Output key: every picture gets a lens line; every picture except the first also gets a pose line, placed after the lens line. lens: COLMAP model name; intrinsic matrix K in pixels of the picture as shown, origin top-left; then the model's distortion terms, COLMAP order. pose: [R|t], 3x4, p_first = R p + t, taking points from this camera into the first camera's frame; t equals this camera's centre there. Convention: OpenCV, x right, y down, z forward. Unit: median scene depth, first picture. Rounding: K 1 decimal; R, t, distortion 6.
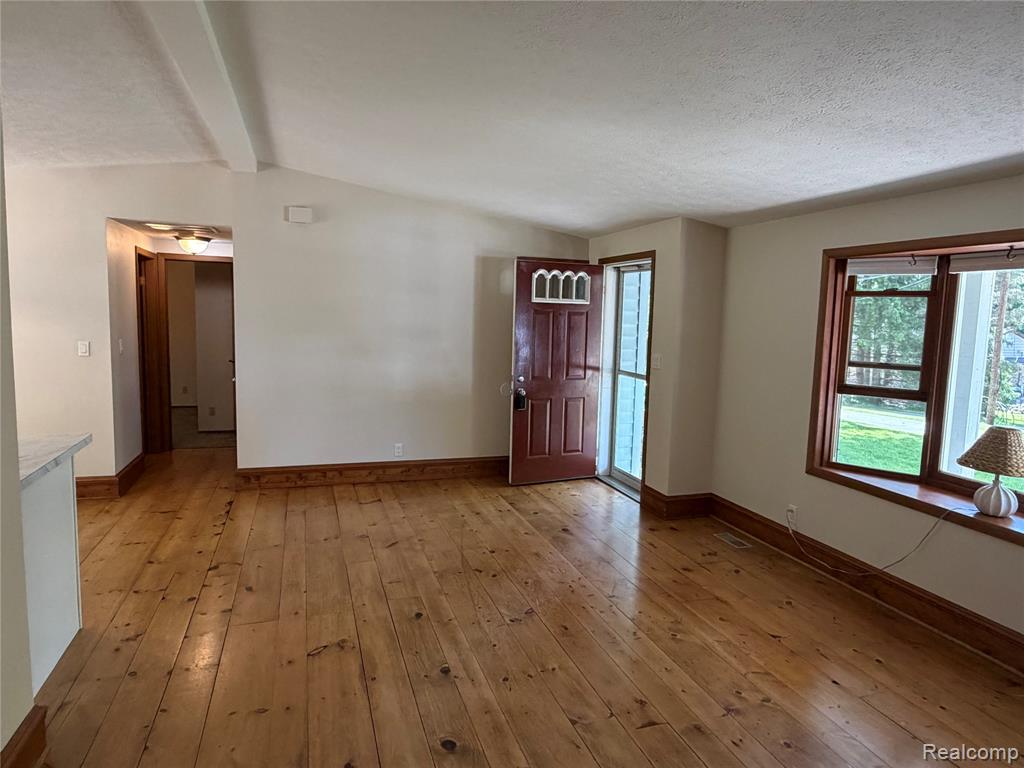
lens RADIAL K [[634.6, 0, 512.7], [0, 634.6, 379.5], [0, 0, 1]] dist [-0.002502, 0.001030]
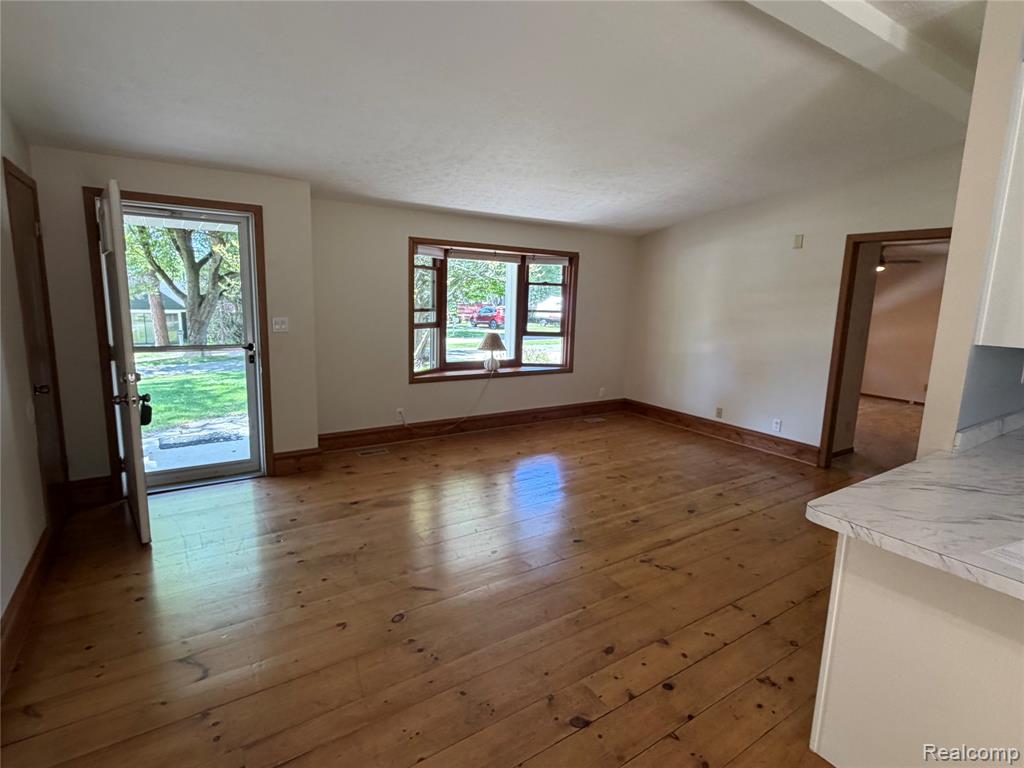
lens RADIAL K [[518.2, 0, 511.2], [0, 518.2, 383.3], [0, 0, 1]] dist [-0.032288, -0.000098]
pose [[-0.256540, -0.197280, 0.946186, -0.924558], [0.070354, 0.972539, 0.221850, -0.135390], [-0.963970, 0.123481, -0.235616, 1.239019]]
